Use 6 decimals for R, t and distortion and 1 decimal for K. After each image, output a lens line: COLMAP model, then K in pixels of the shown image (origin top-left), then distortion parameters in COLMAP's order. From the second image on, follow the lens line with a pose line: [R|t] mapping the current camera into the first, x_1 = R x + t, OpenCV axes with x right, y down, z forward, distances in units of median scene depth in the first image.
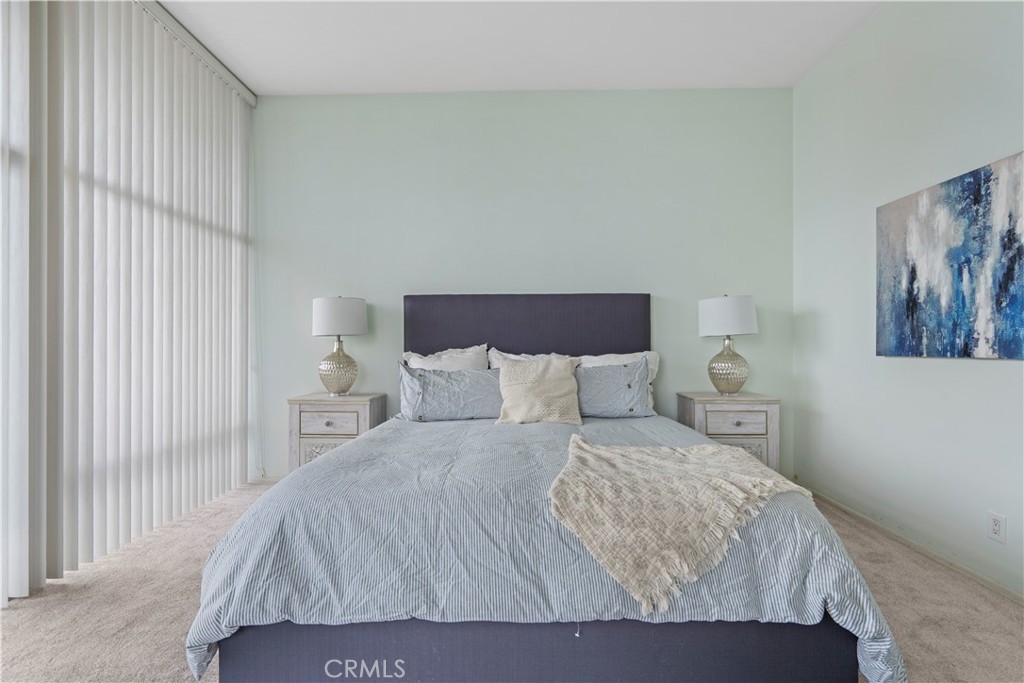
lens RADIAL K [[462.4, 0, 510.6], [0, 462.4, 348.4], [0, 0, 1]] dist [-0.015140, 0.003139]
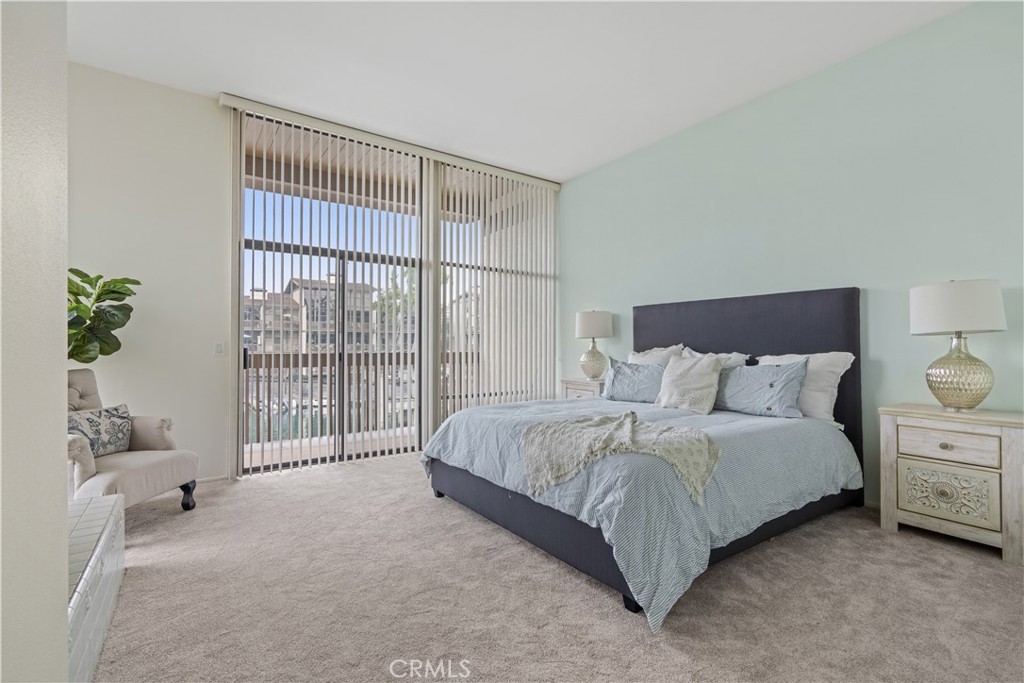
lens RADIAL K [[462.4, 0, 513.7], [0, 462.4, 336.8], [0, 0, 1]] dist [-0.015140, 0.003139]
pose [[0.591979, -0.010768, -0.805881, 1.203144], [-0.008156, 0.999780, -0.019349, -0.002194], [0.805912, 0.018027, 0.591761, -0.093014]]
